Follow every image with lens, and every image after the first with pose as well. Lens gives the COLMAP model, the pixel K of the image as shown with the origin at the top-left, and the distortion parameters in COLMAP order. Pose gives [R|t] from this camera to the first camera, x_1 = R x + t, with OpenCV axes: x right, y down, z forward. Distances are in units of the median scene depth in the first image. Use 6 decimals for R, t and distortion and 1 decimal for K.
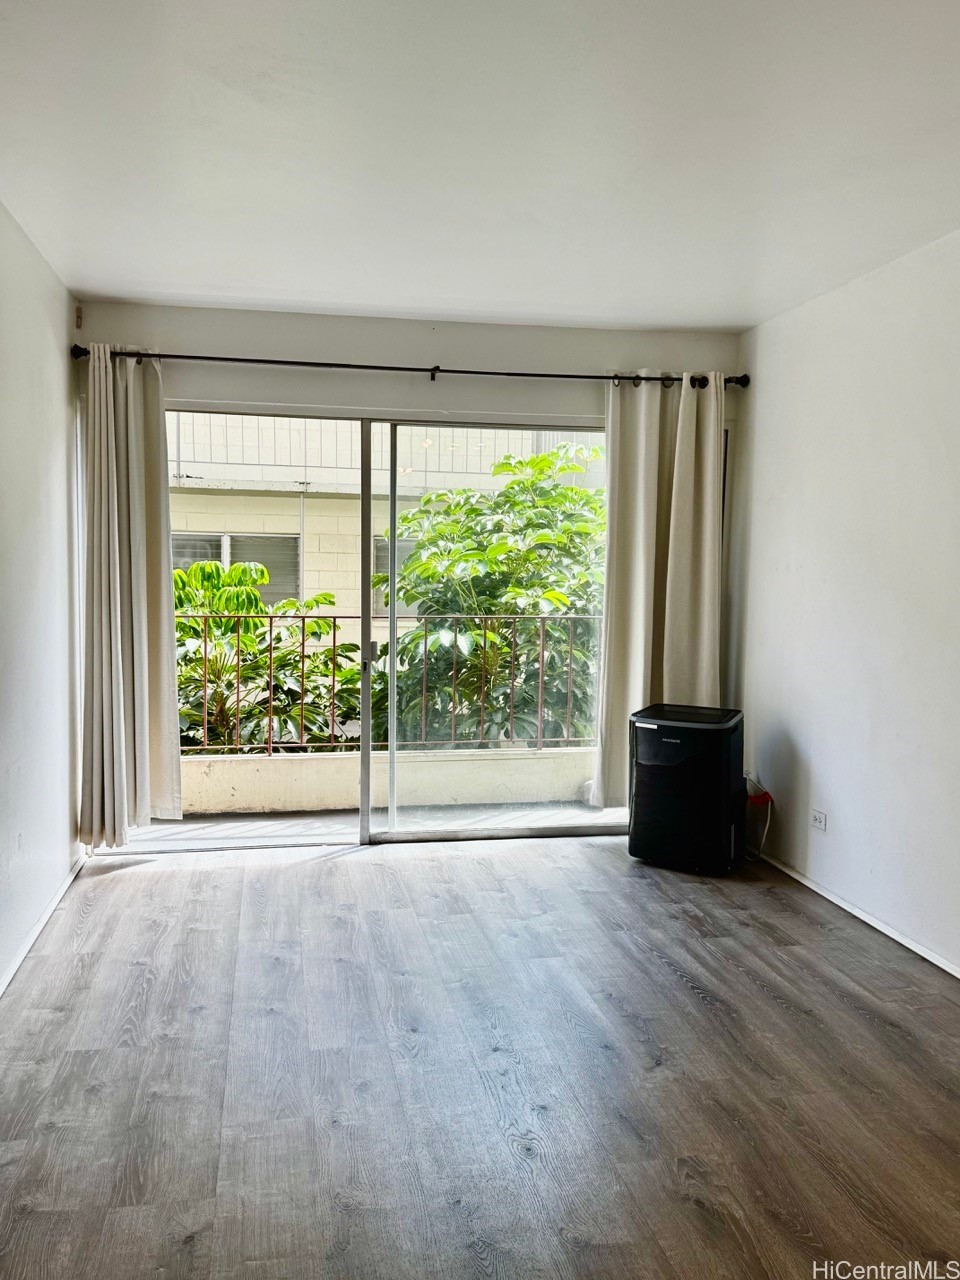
lens RADIAL K [[1023.1, 0, 479.6], [0, 1023.1, 641.4], [0, 0, 1]] dist [0.051926, 0.001695]
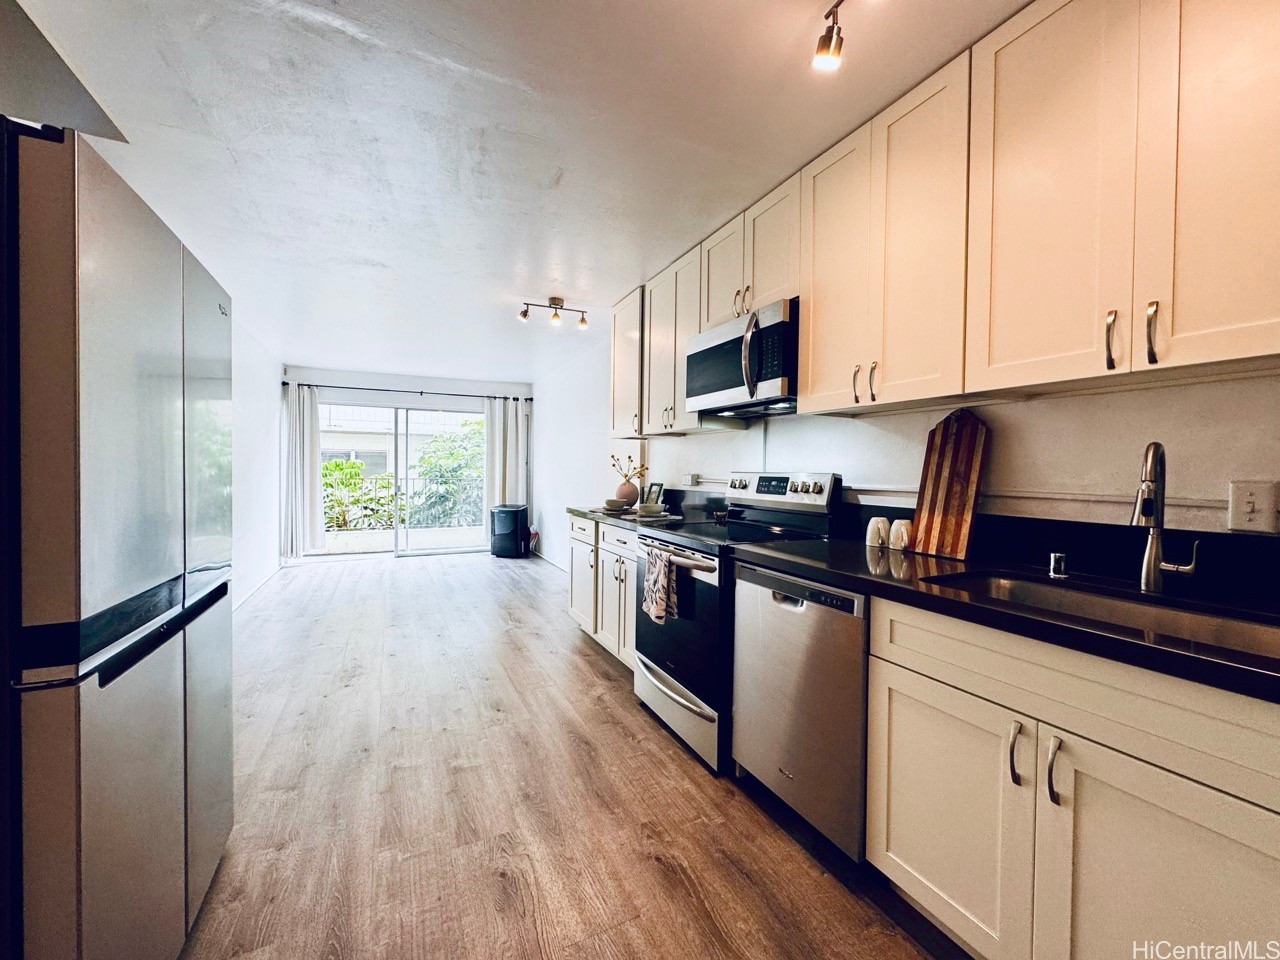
lens RADIAL K [[511.2, 0, 643.7], [0, 511.2, 479.1], [0, 0, 1]] dist [-0.002424, -0.000583]
pose [[0.965801, -0.004034, 0.259254, 0.186038], [0.019100, 0.998269, -0.055622, 0.076540], [-0.258581, 0.058671, 0.964206, -0.549291]]
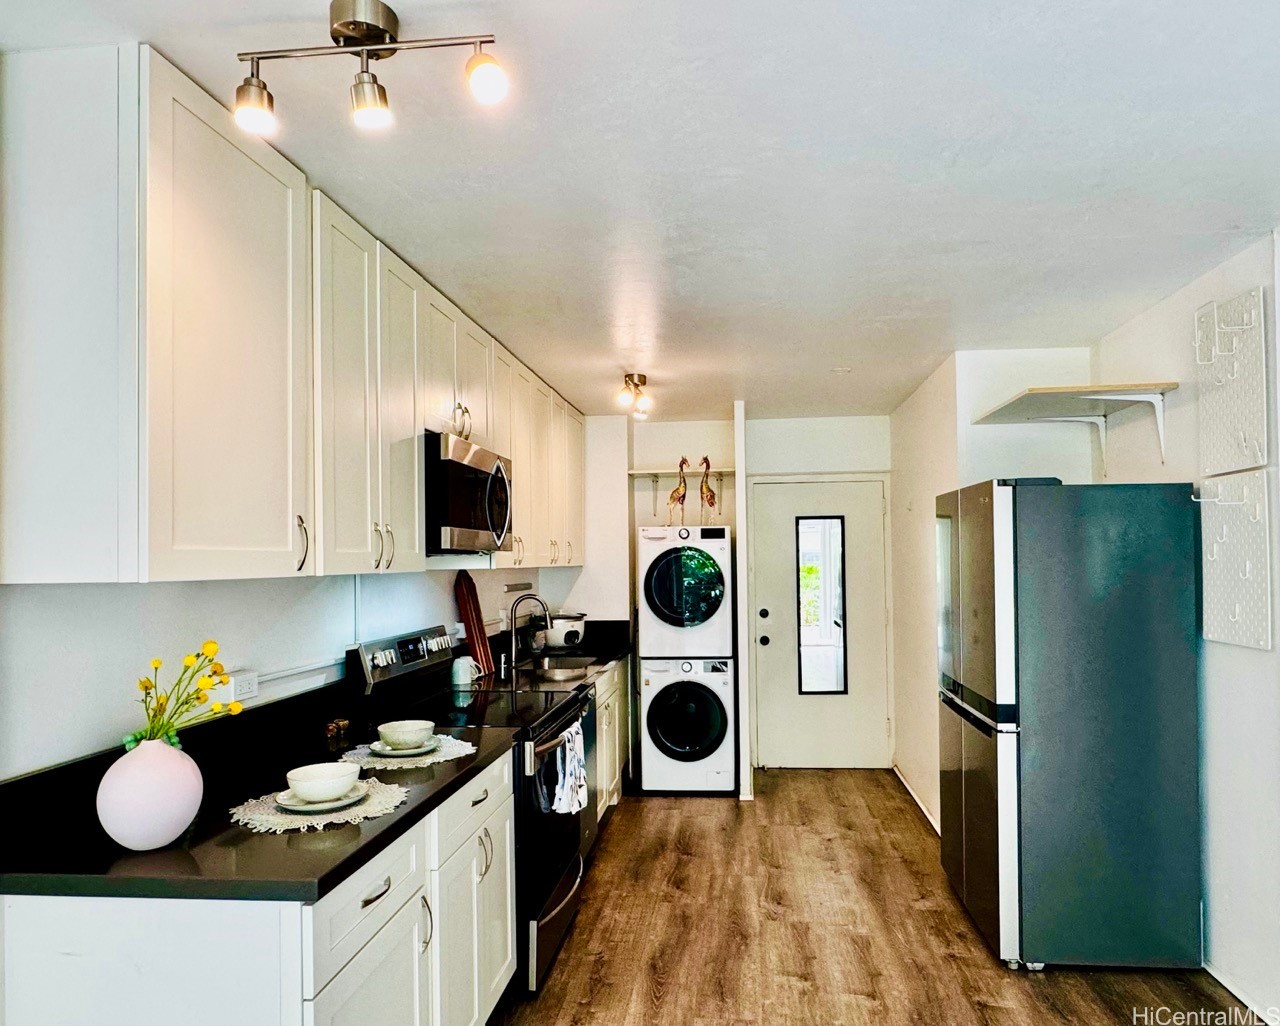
lens RADIAL K [[824.4, 0, 678.6], [0, 824.4, 544.2], [0, 0, 1]] dist [0.006475, -0.000725]
pose [[-0.961407, 0.006801, 0.275047, 0.063113], [0.024618, 0.997811, 0.061380, -0.065886], [-0.274028, 0.065782, -0.959469, 0.516228]]
